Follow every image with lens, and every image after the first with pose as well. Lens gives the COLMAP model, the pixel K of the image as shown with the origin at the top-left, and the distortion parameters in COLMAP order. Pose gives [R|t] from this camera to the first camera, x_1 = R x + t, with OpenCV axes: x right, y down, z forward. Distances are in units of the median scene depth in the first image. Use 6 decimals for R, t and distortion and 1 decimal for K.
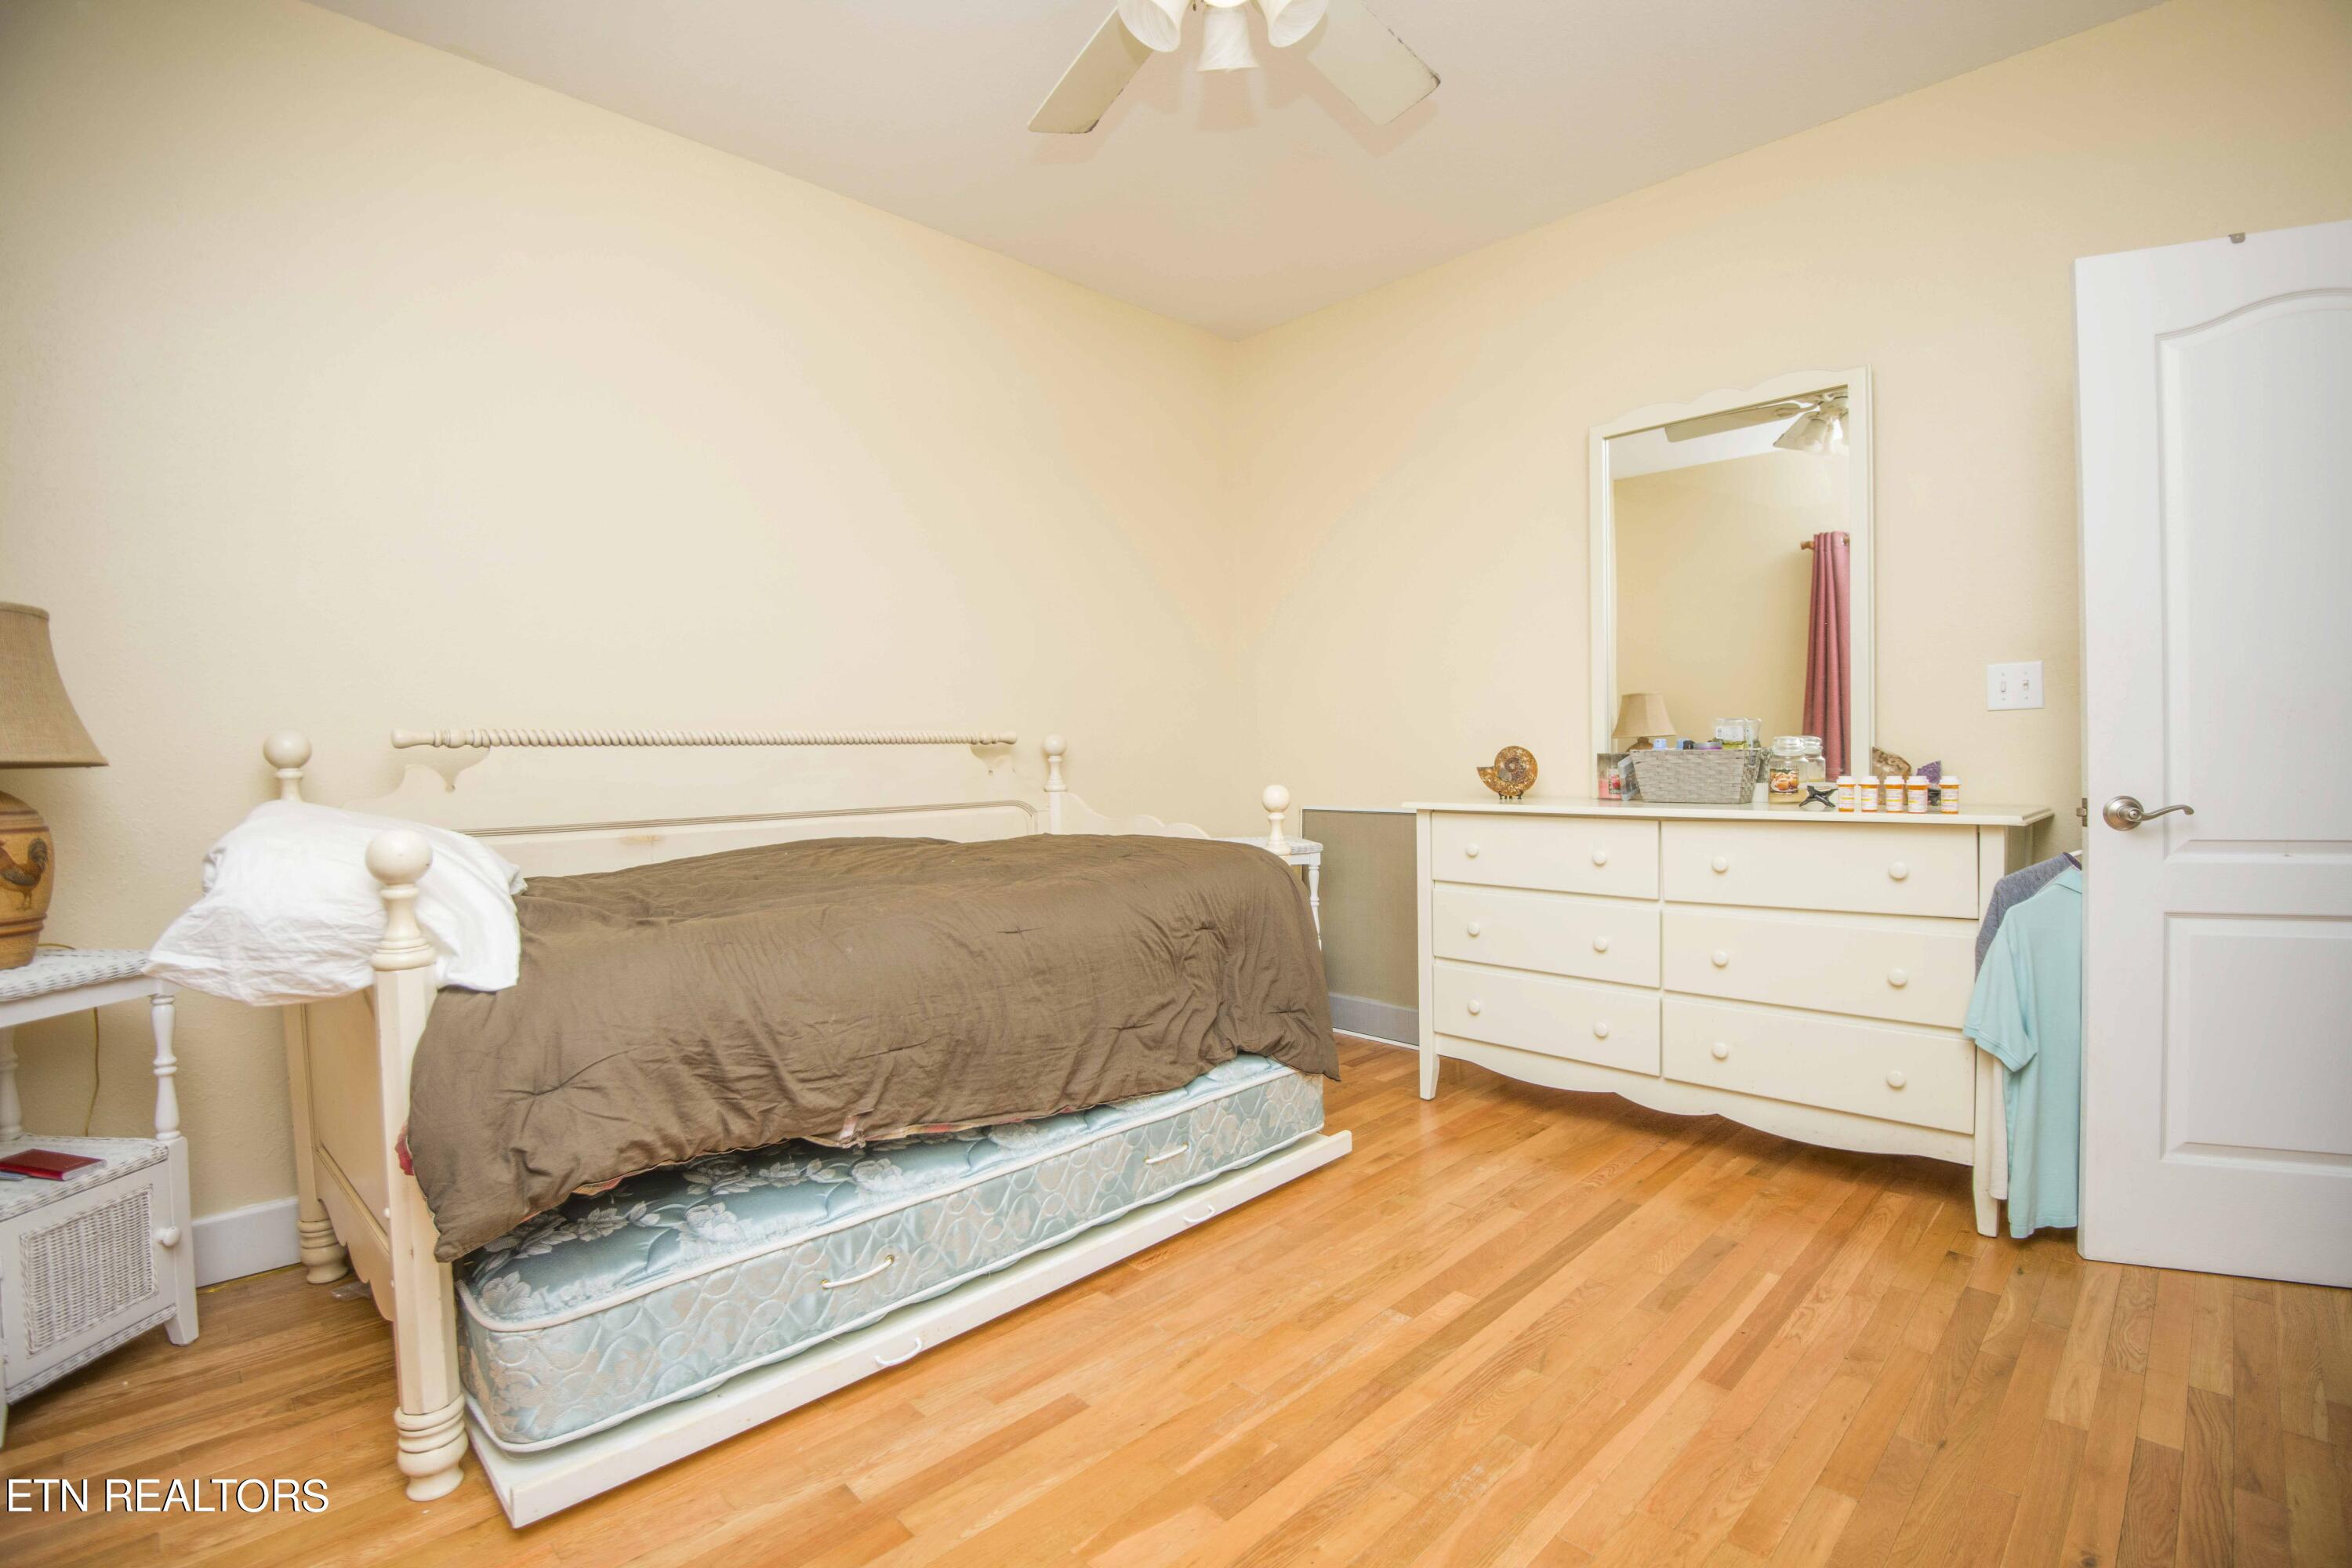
lens RADIAL K [[1073.0, 0, 1193.8], [0, 1073.0, 789.1], [0, 0, 1]] dist [-0.022485, -0.005705]
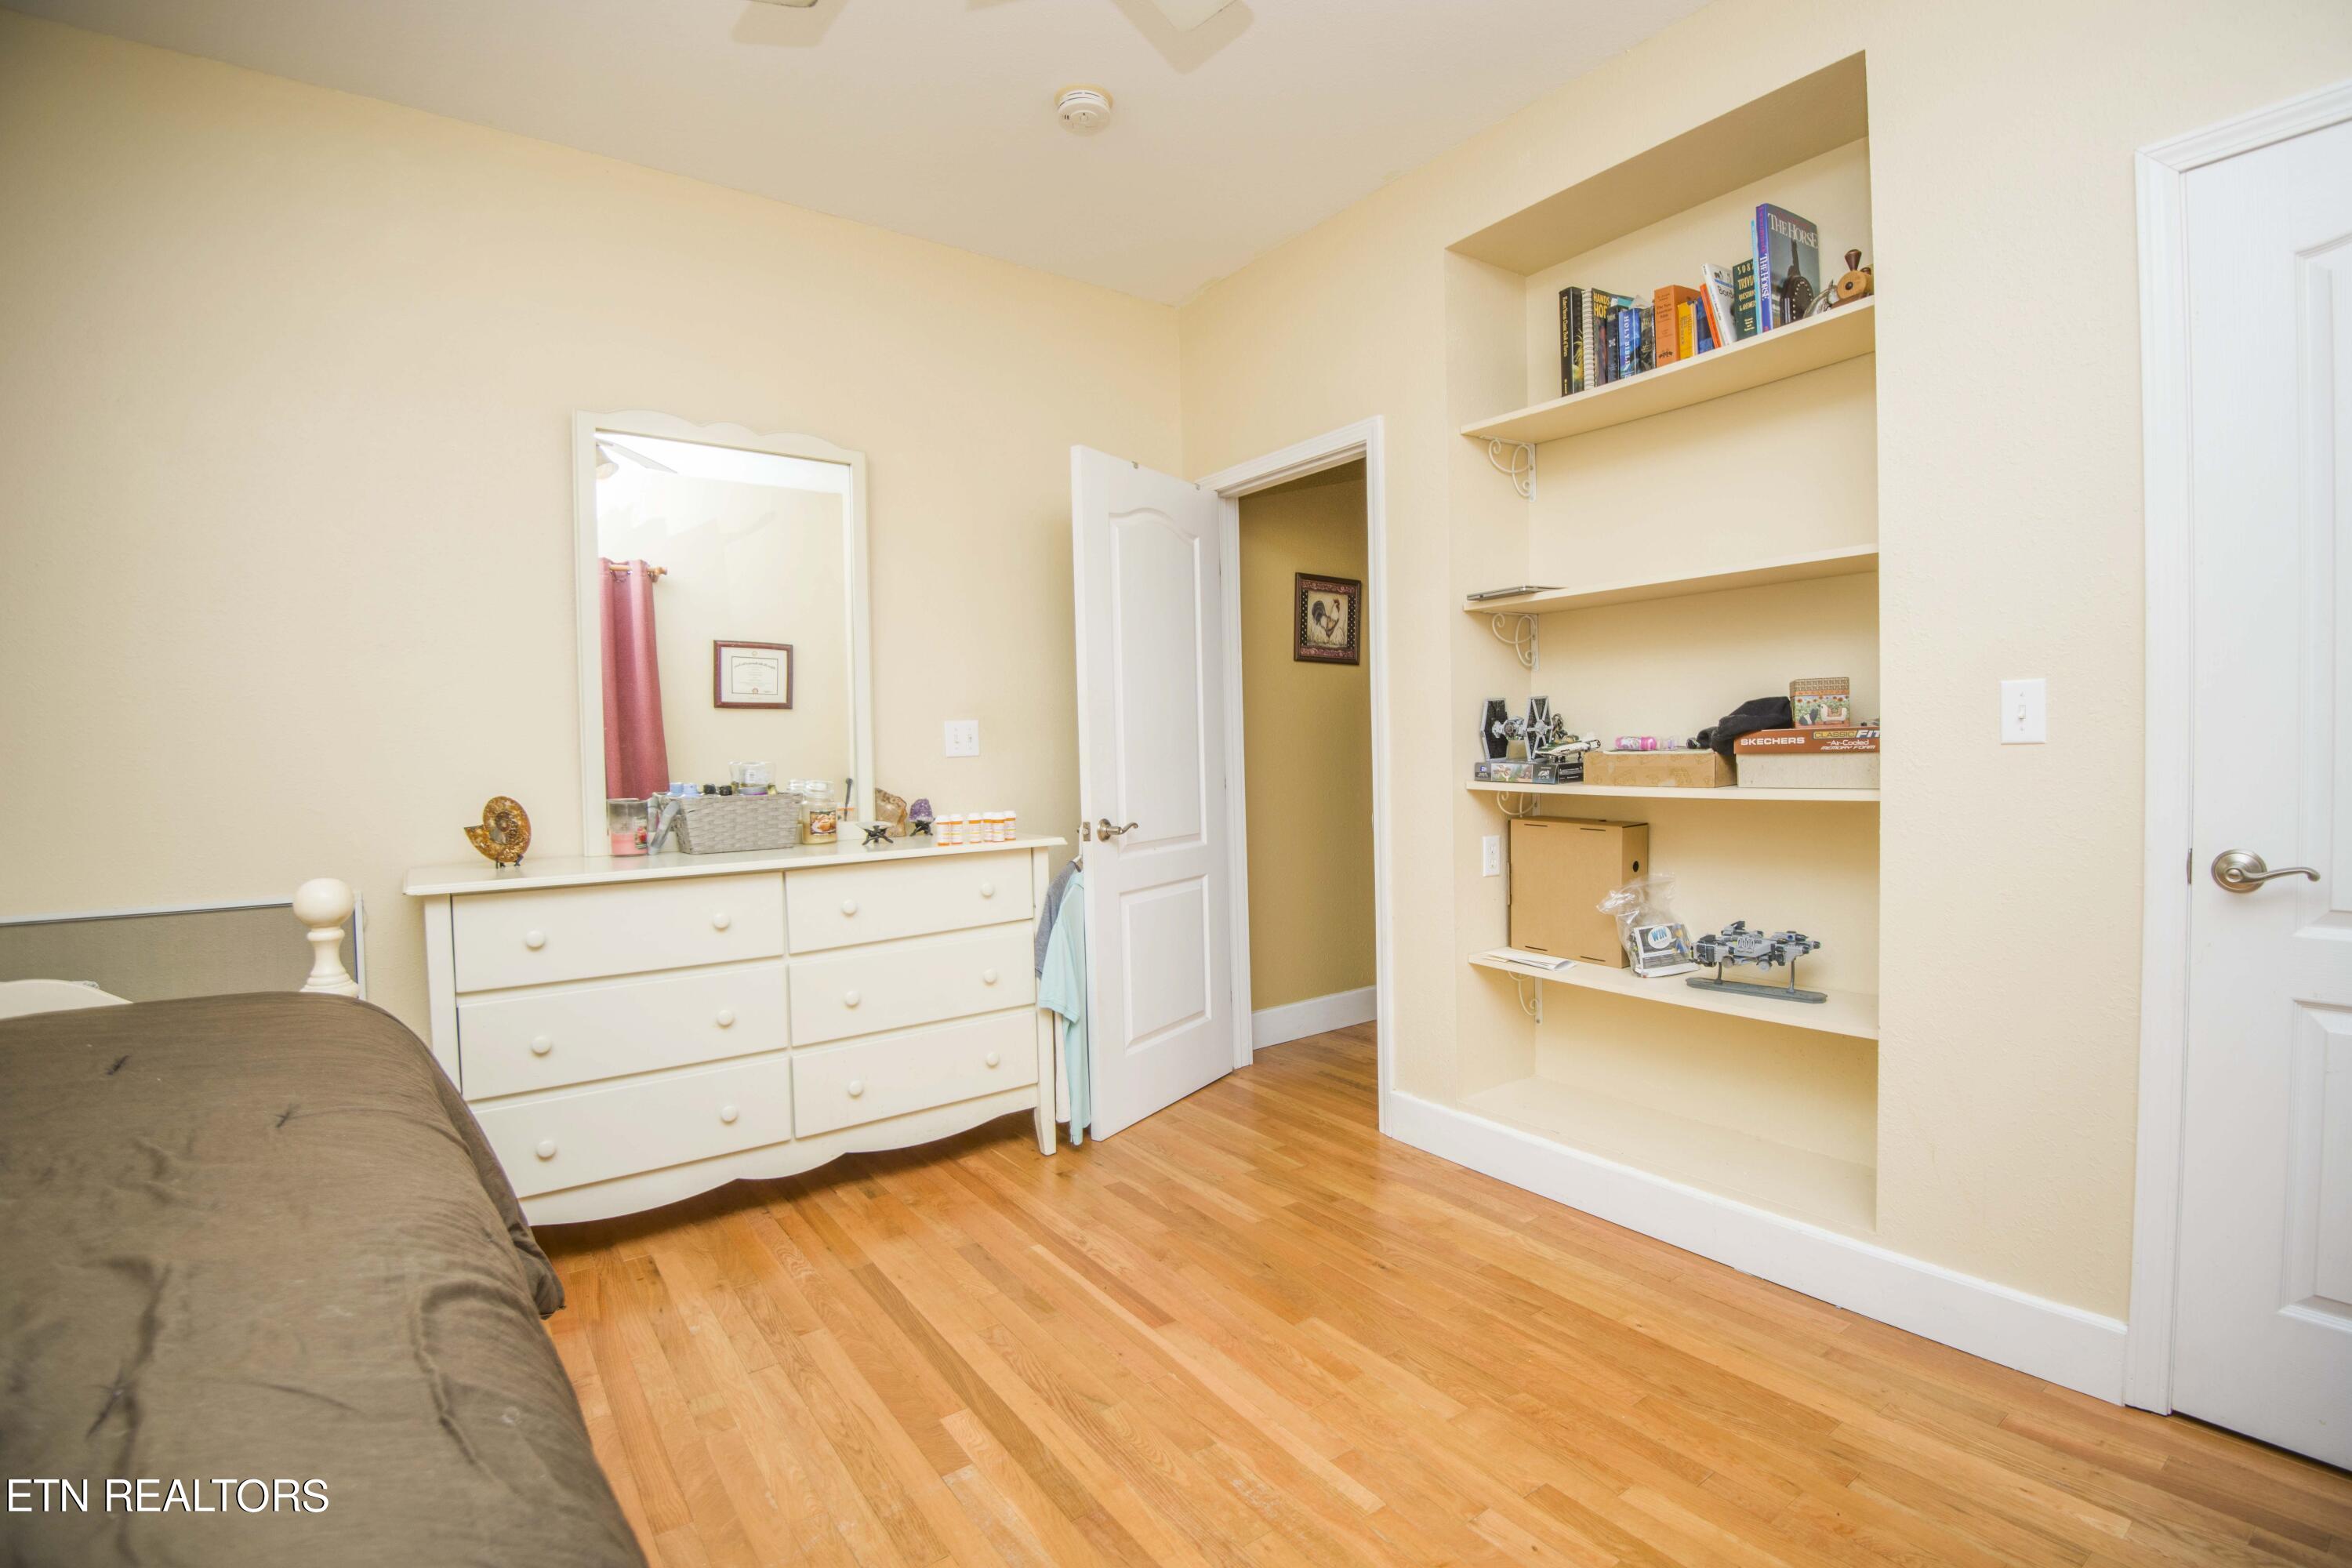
lens RADIAL K [[1073.0, 0, 1196.9], [0, 1073.0, 780.2], [0, 0, 1]] dist [-0.022485, -0.005705]
pose [[0.153286, -0.022084, 0.987935, -0.487746], [0.046308, 0.998812, 0.015142, -0.053850], [-0.987096, 0.043428, 0.154126, 0.526072]]
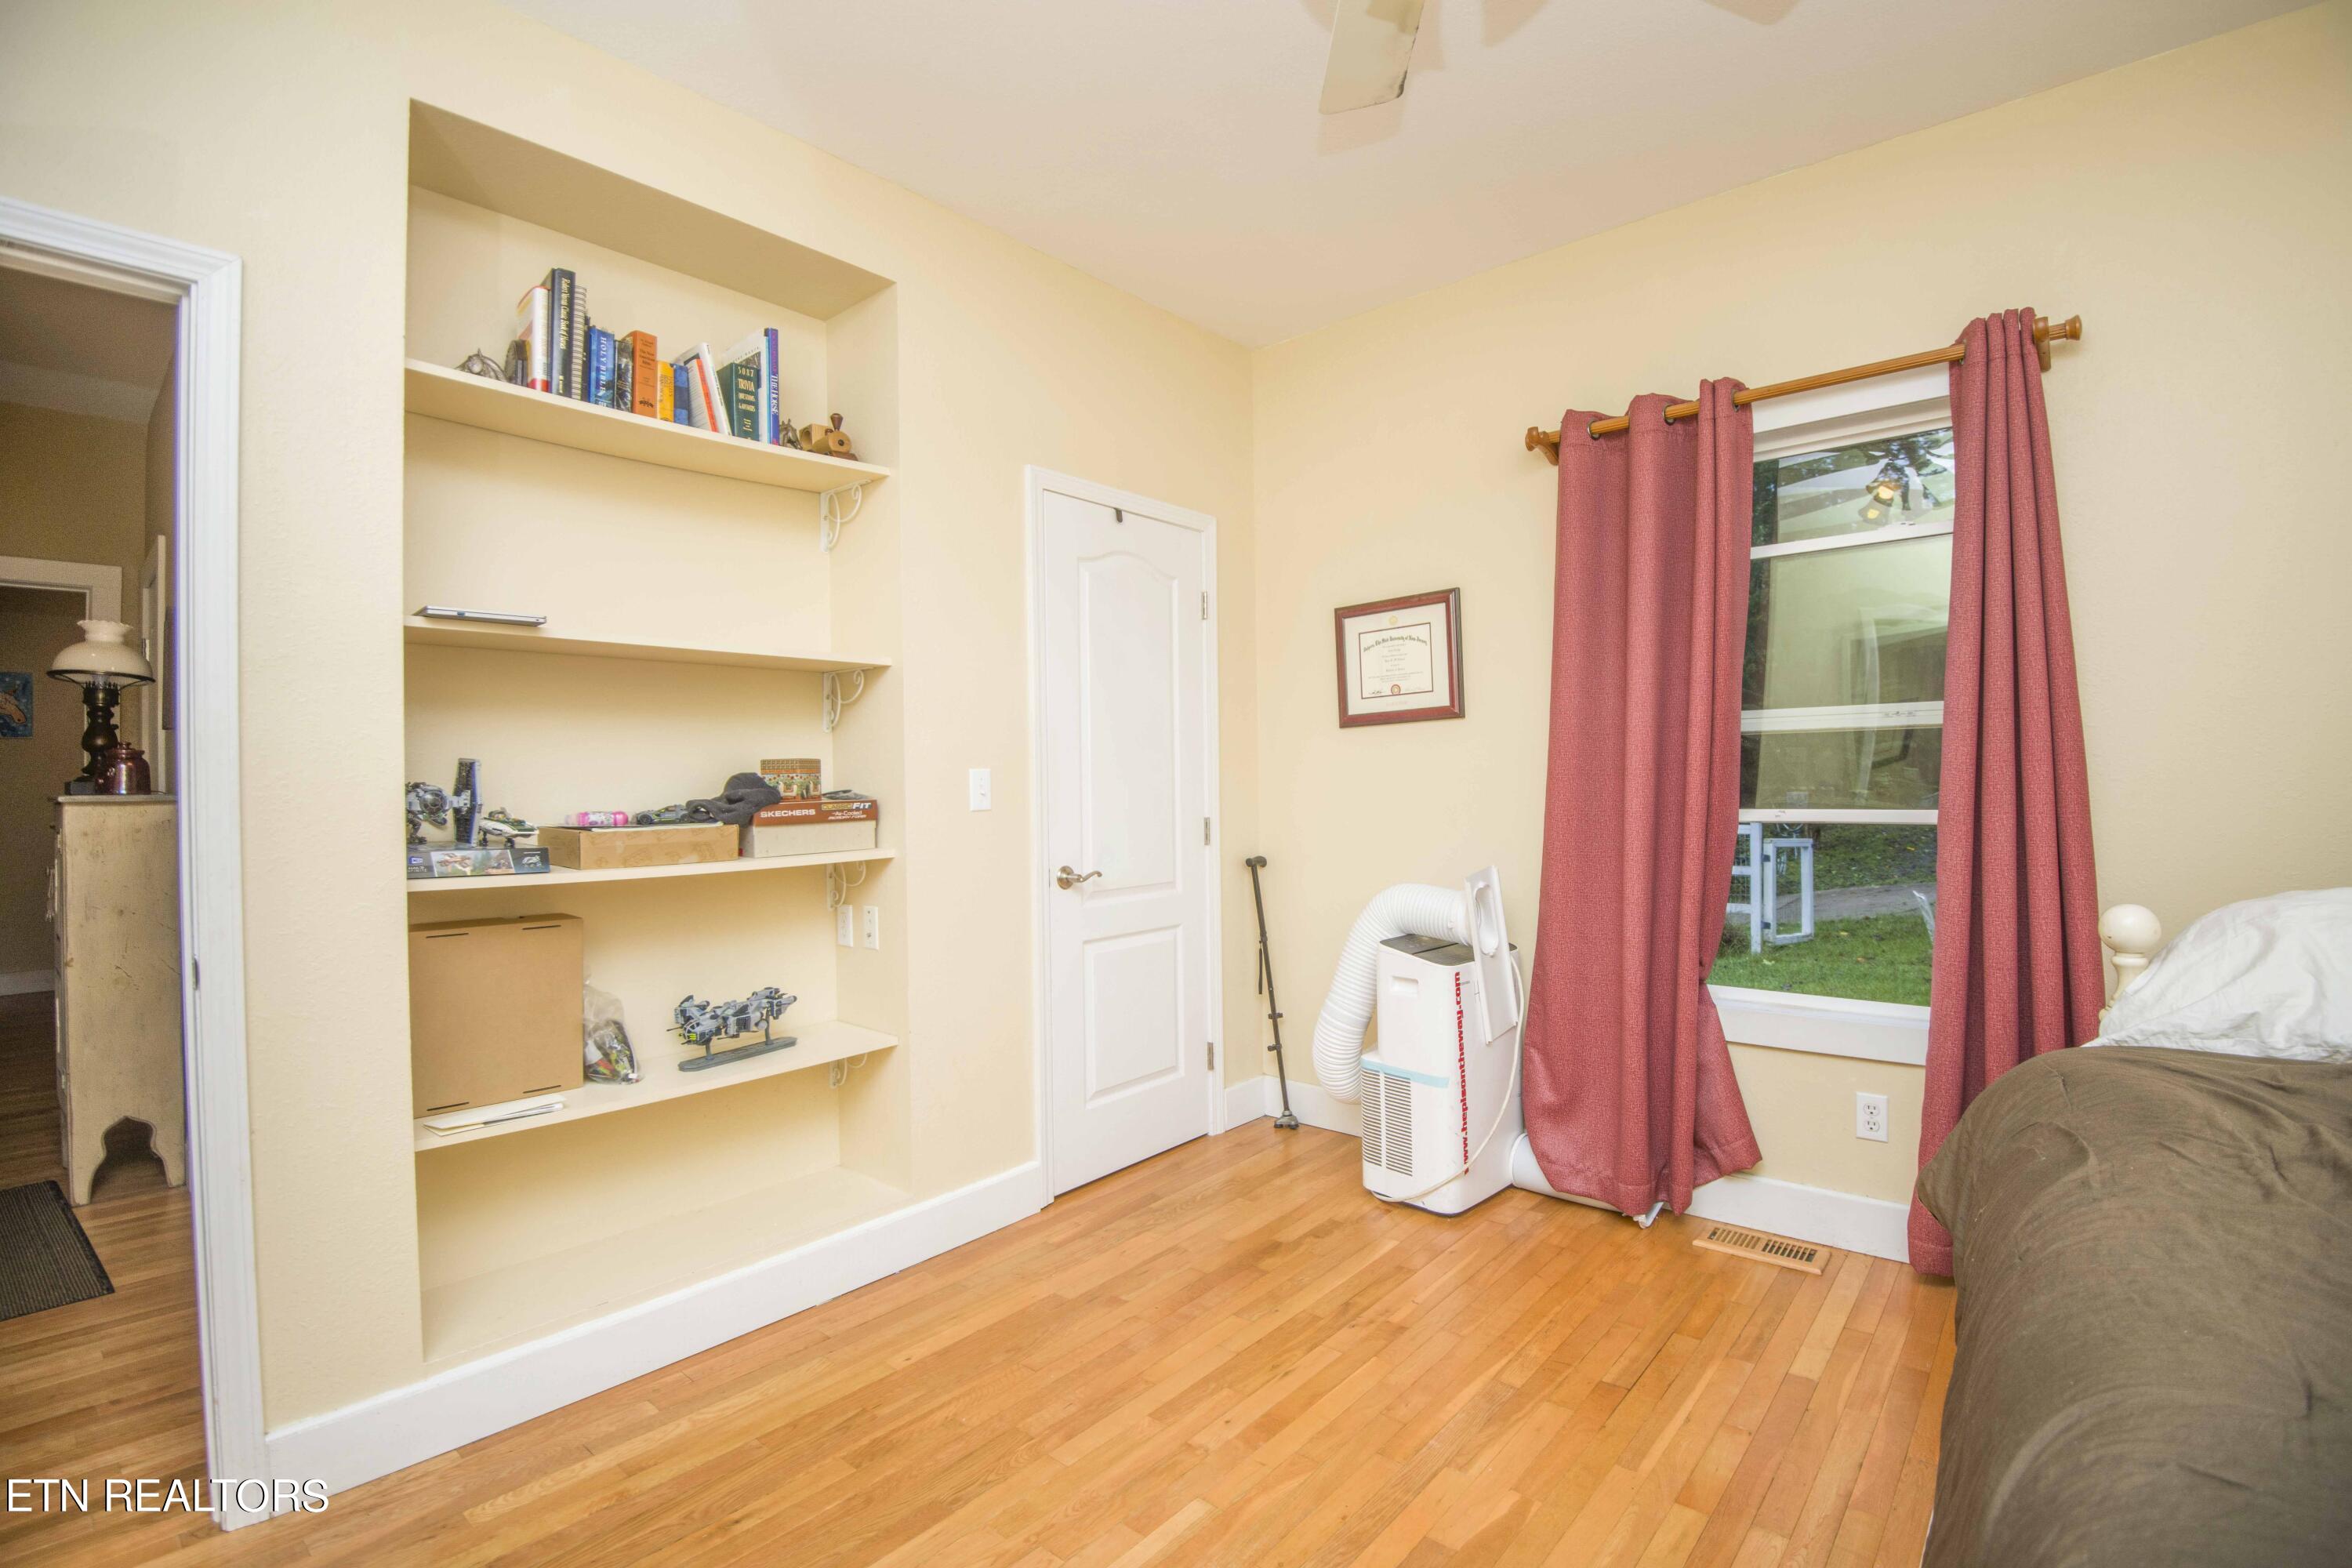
lens RADIAL K [[1073.0, 0, 1174.6], [0, 1073.0, 792.6], [0, 0, 1]] dist [-0.022485, -0.005705]
pose [[-0.997745, 0.038380, -0.055067, 0.199479], [0.036640, 0.998807, 0.032270, -0.090104], [0.056239, 0.030179, -0.997961, 1.224976]]
